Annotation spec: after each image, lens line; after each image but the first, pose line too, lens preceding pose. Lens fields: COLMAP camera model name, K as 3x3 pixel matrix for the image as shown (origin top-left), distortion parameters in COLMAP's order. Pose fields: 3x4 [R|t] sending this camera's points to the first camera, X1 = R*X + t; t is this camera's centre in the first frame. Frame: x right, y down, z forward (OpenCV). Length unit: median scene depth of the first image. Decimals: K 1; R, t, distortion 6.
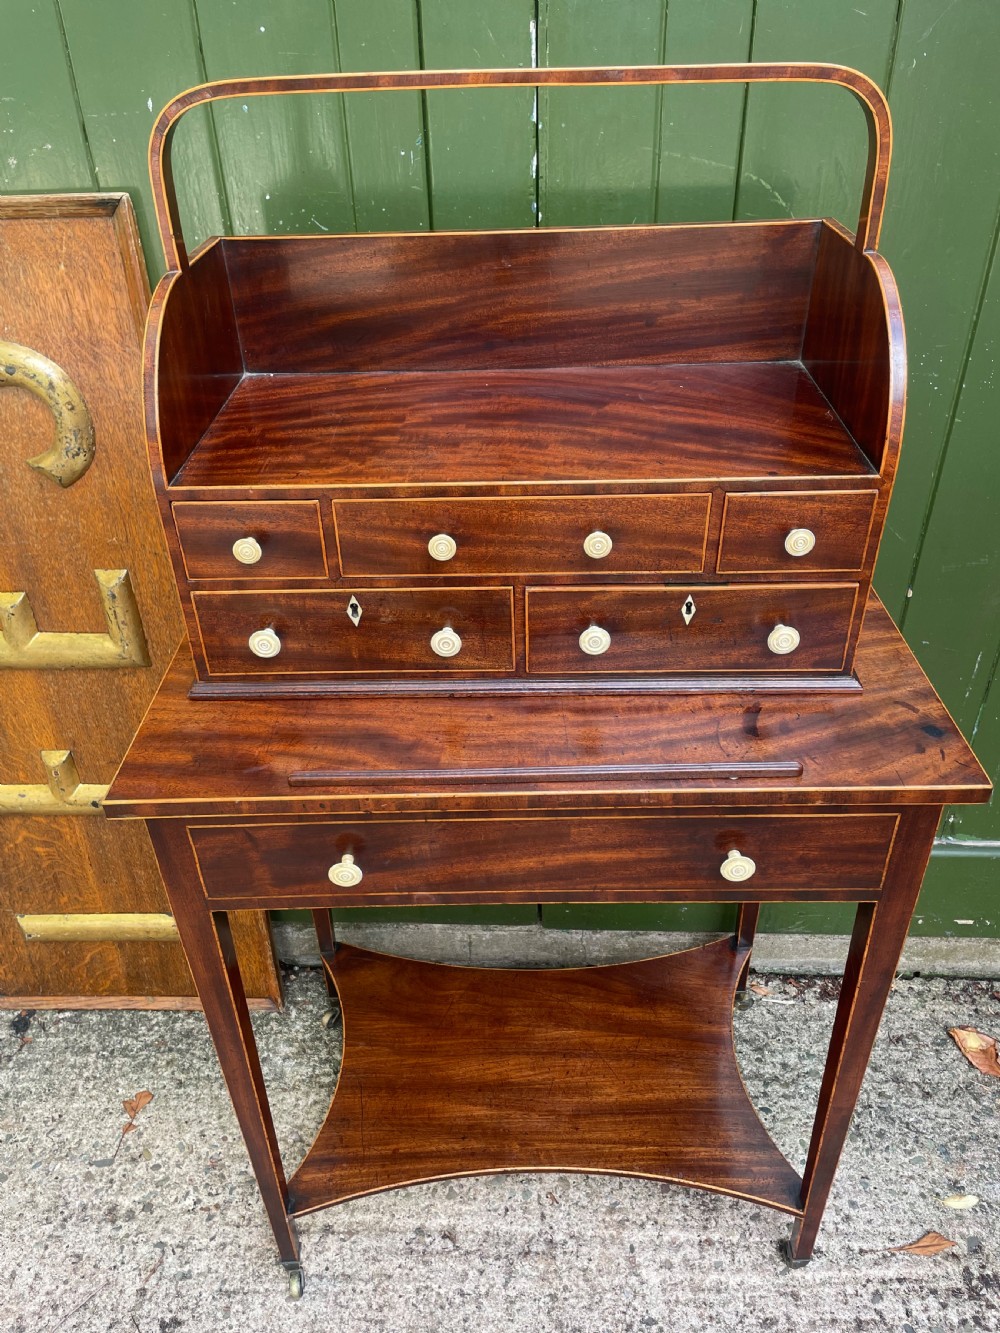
lens RADIAL K [[1021.4, 0, 490.1], [0, 1021.4, 676.6], [0, 0, 1]] dist [0.079474, -0.113908]
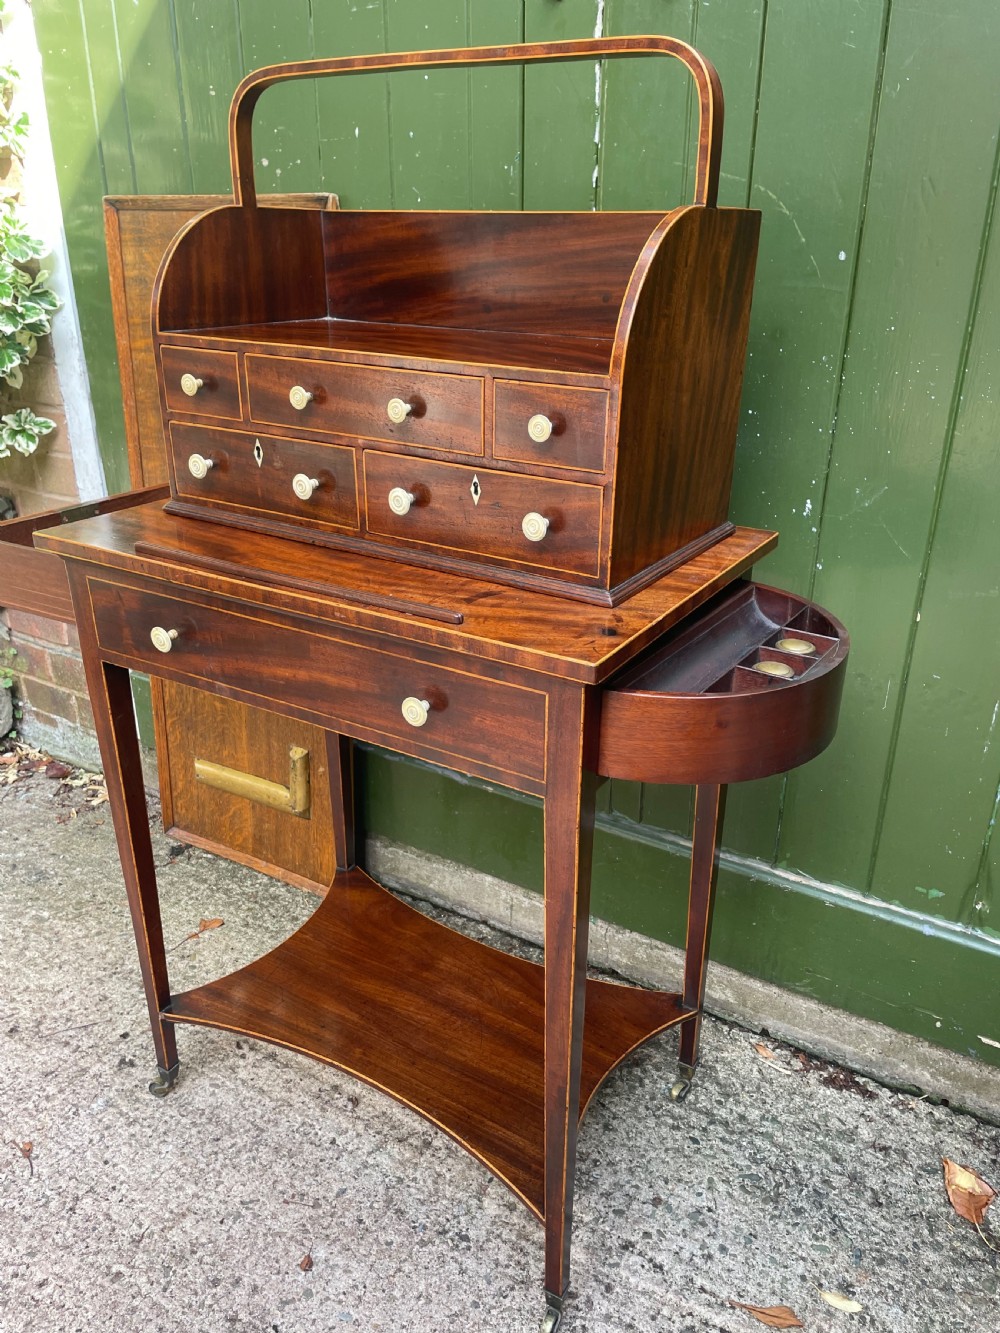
lens RADIAL K [[1021.4, 0, 507.6], [0, 1021.4, 673.7], [0, 0, 1]] dist [0.079474, -0.113908]
pose [[0.874326, 0.224158, -0.430472, 0.477467], [-0.299370, 0.947204, -0.114813, 0.192018], [0.382009, 0.229255, 0.895272, -0.018737]]
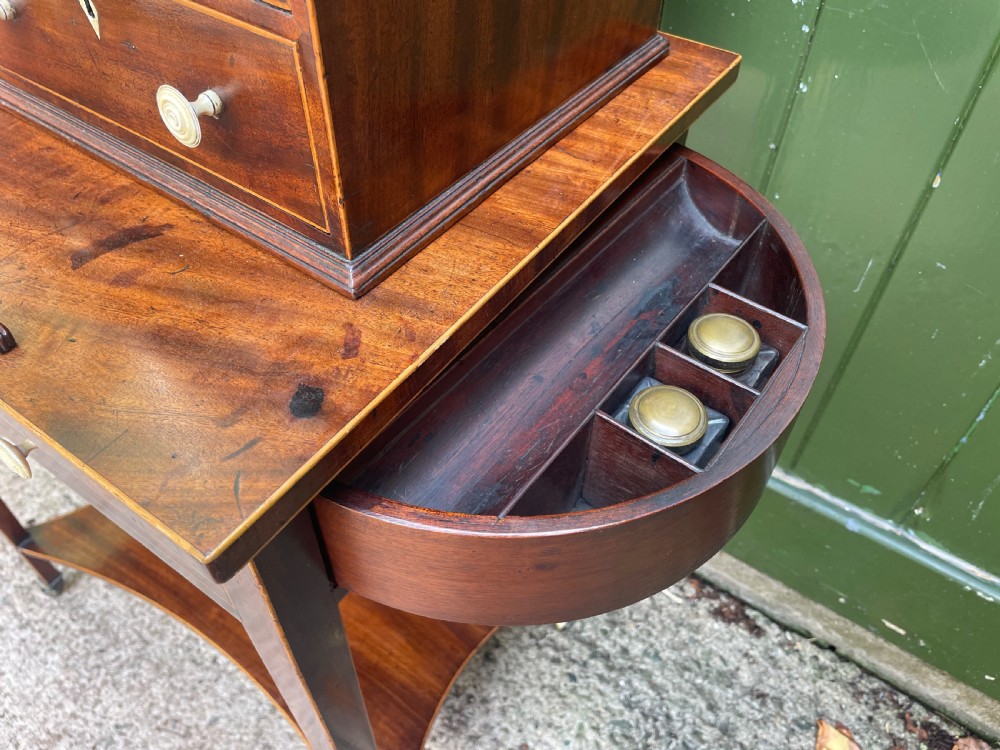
lens RADIAL K [[766.3, 0, 506.5], [0, 766.3, 365.3], [0, 0, 1]] dist [0.079474, -0.113908]
pose [[0.849370, 0.413212, -0.328369, 0.367368], [-0.333458, 0.902375, 0.272994, -0.017742], [0.409116, -0.122376, 0.904239, 0.404211]]
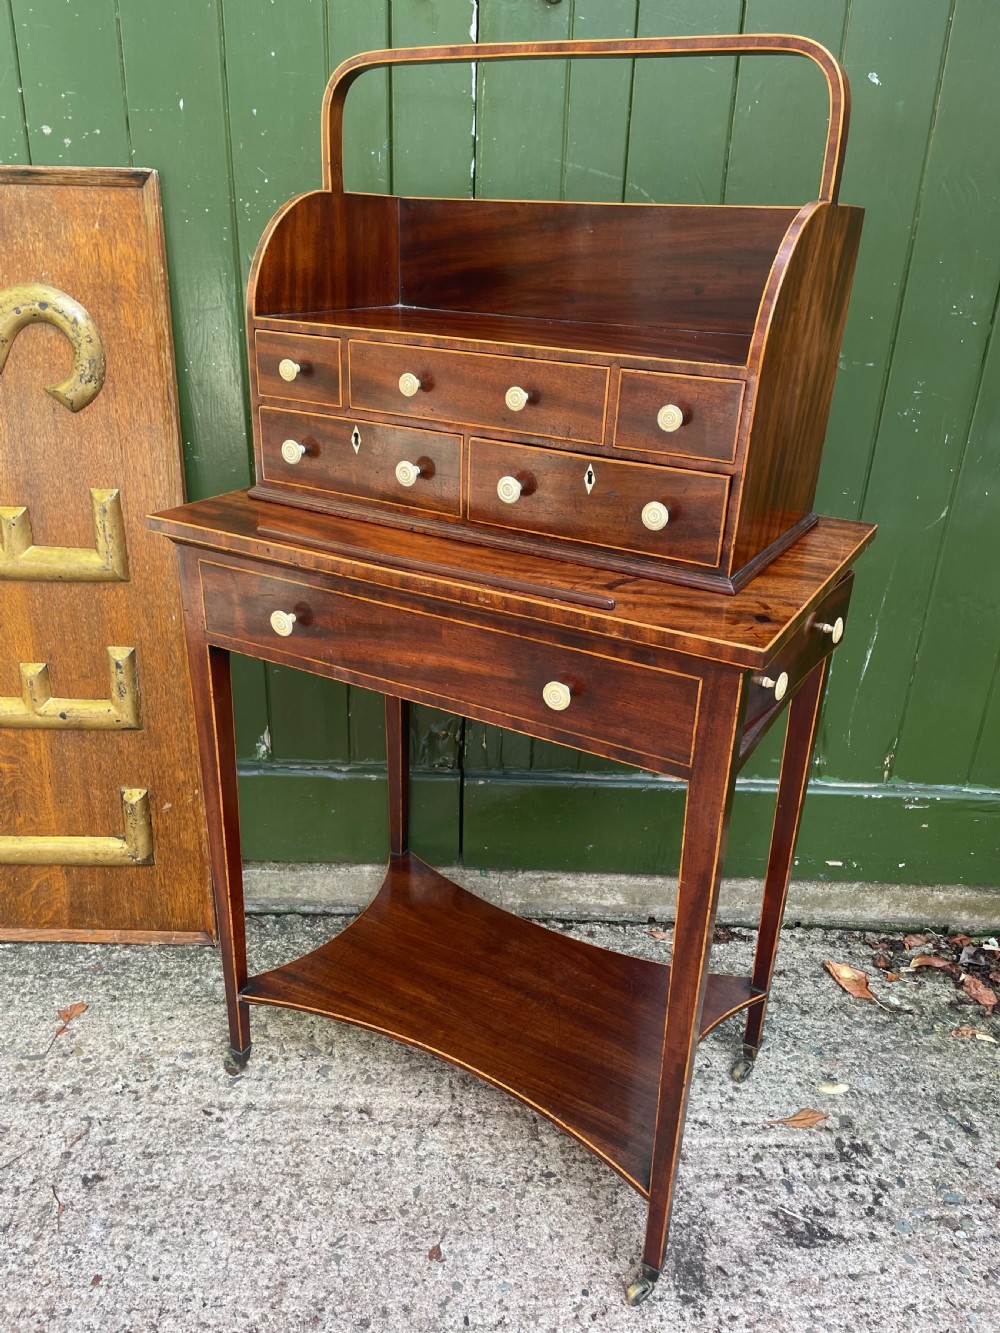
lens RADIAL K [[1021.4, 0, 493.5], [0, 1021.4, 676.9], [0, 0, 1]] dist [0.079474, -0.113908]
pose [[0.997379, 0.038190, 0.061450, 0.010093], [-0.026334, 0.982704, -0.183303, 0.295625], [-0.067388, 0.181204, 0.981134, -0.139030]]
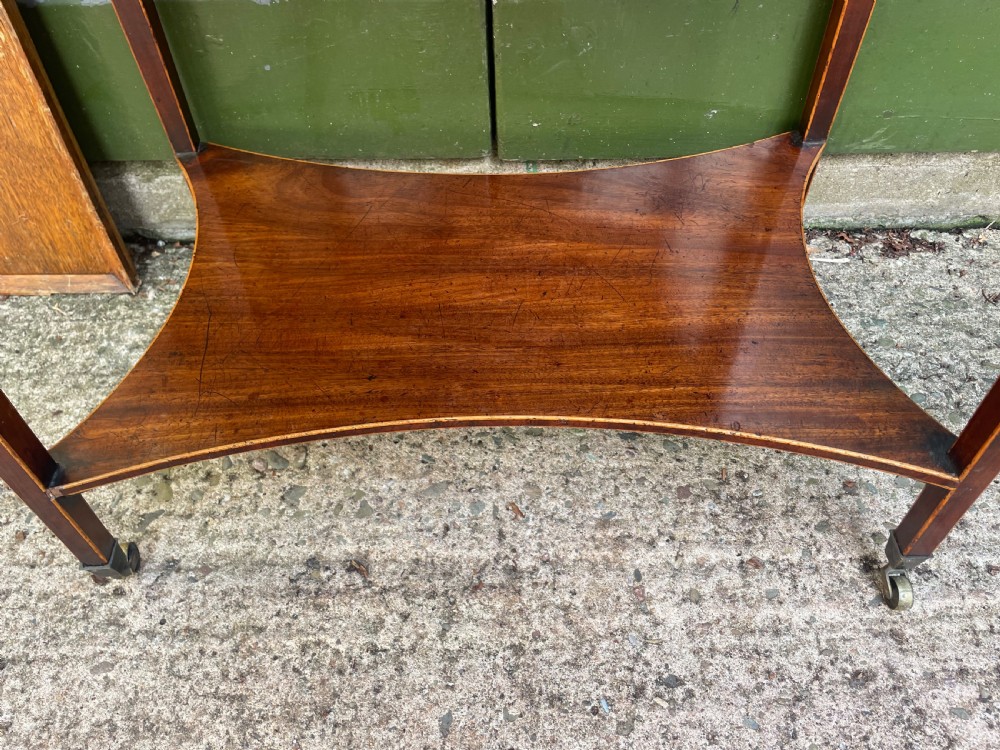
lens RADIAL K [[766.3, 0, 500.1], [0, 766.3, 380.0], [0, 0, 1]] dist [0.079474, -0.113908]
pose [[0.999163, -0.027175, 0.030567, 0.038882], [0.018175, 0.964514, 0.263406, 0.303982], [-0.036640, -0.262630, 0.964201, 0.566738]]
